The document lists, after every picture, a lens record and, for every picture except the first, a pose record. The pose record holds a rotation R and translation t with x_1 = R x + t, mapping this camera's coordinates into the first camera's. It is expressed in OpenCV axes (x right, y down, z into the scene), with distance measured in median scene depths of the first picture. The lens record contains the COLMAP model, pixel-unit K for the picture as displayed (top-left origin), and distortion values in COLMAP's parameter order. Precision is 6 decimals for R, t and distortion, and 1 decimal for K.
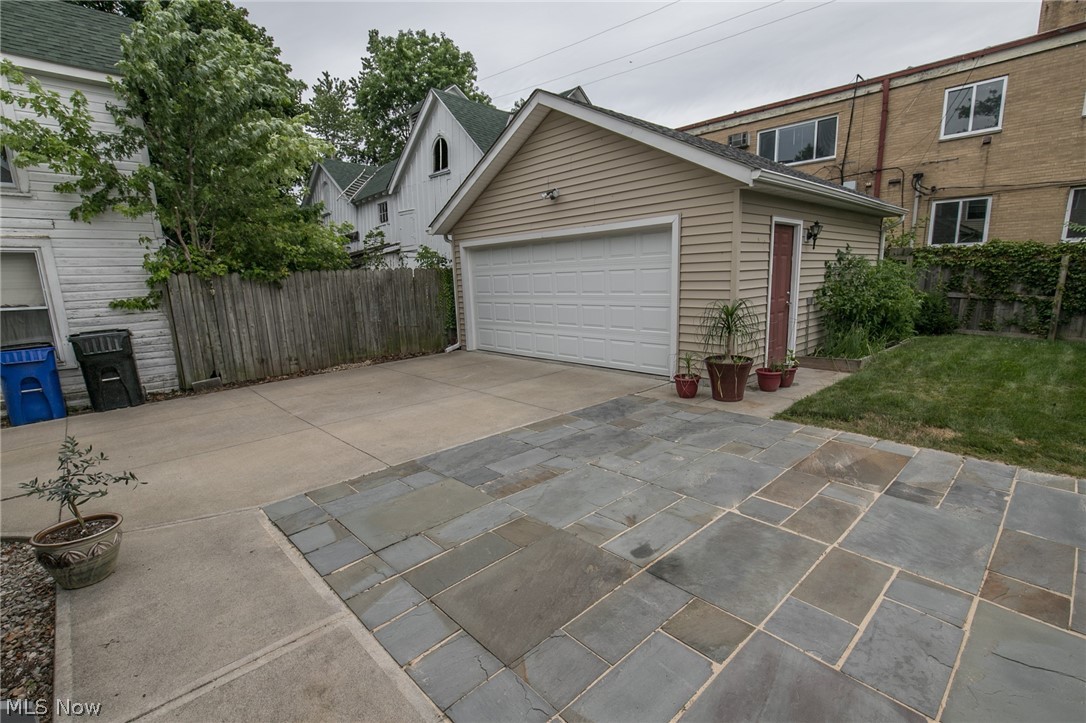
lens RADIAL K [[495.3, 0, 546.2], [0, 495.3, 367.4], [0, 0, 1]] dist [-0.012374, 0.000088]
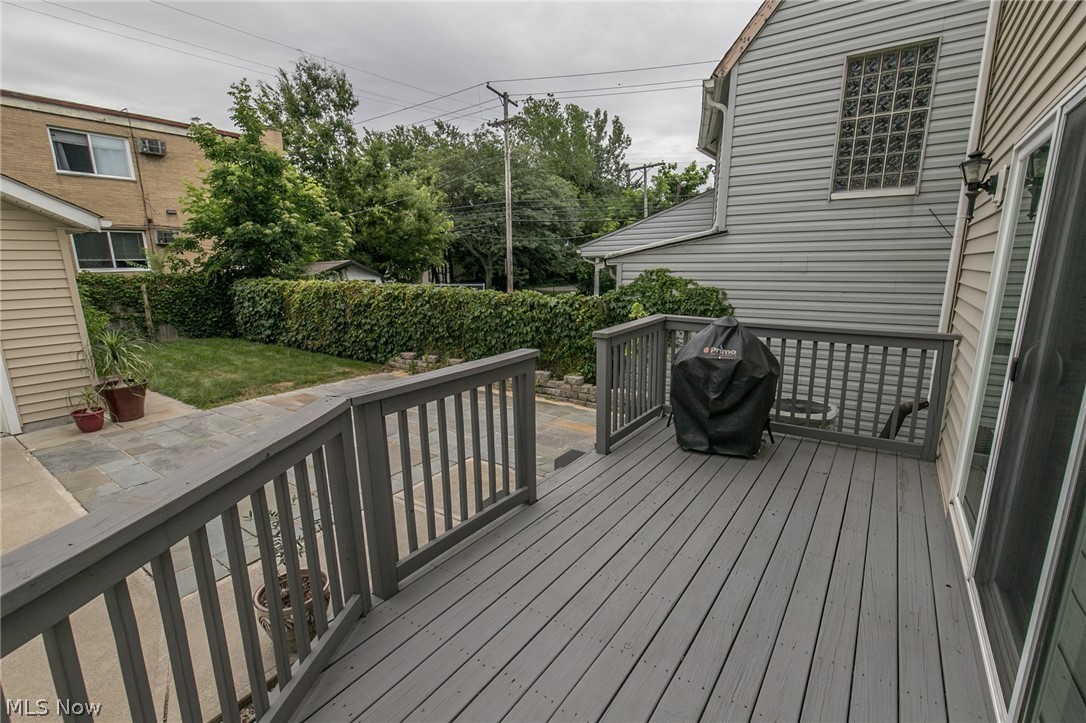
lens RADIAL K [[495.3, 0, 540.7], [0, 495.3, 368.2], [0, 0, 1]] dist [-0.012374, 0.000088]
pose [[-0.201187, -0.168364, 0.964975, -1.076211], [0.202918, 0.956586, 0.209206, -0.108919], [-0.958305, 0.237901, -0.158289, 0.320793]]
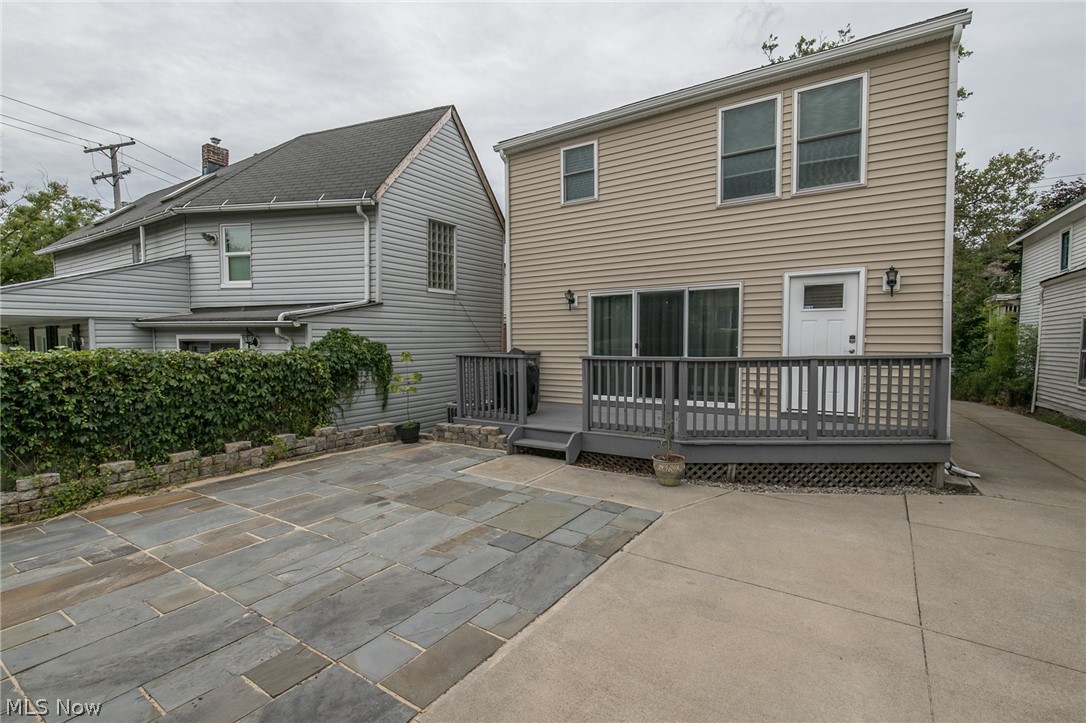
lens RADIAL K [[495.3, 0, 541.6], [0, 495.3, 371.2], [0, 0, 1]] dist [-0.012374, 0.000088]
pose [[-0.970159, 0.056610, -0.235767, 0.020932], [-0.004161, 0.968333, 0.249628, -0.303494], [0.242433, 0.243160, -0.939202, 1.529064]]
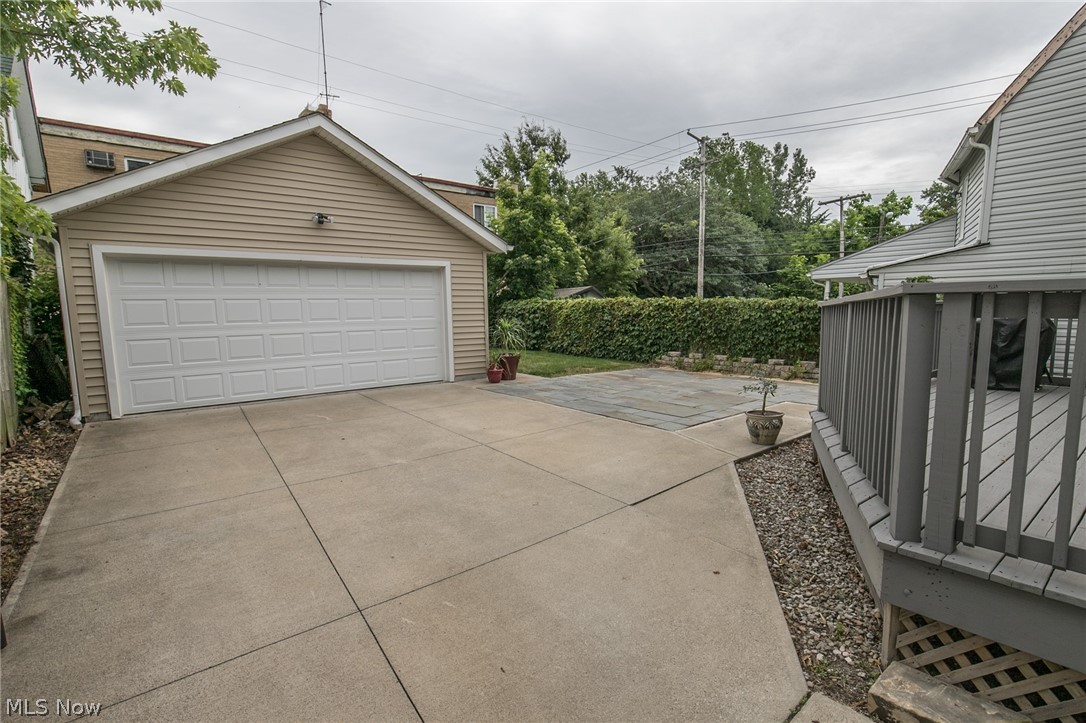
lens RADIAL K [[529.4, 0, 542.4], [0, 529.4, 372.1], [0, 0, 1]] dist [-0.021258, 0.003940]
pose [[0.074288, -0.085022, 0.993606, -1.677161], [0.193979, 0.978560, 0.069232, -0.071834], [-0.978189, 0.187596, 0.089188, 0.901167]]
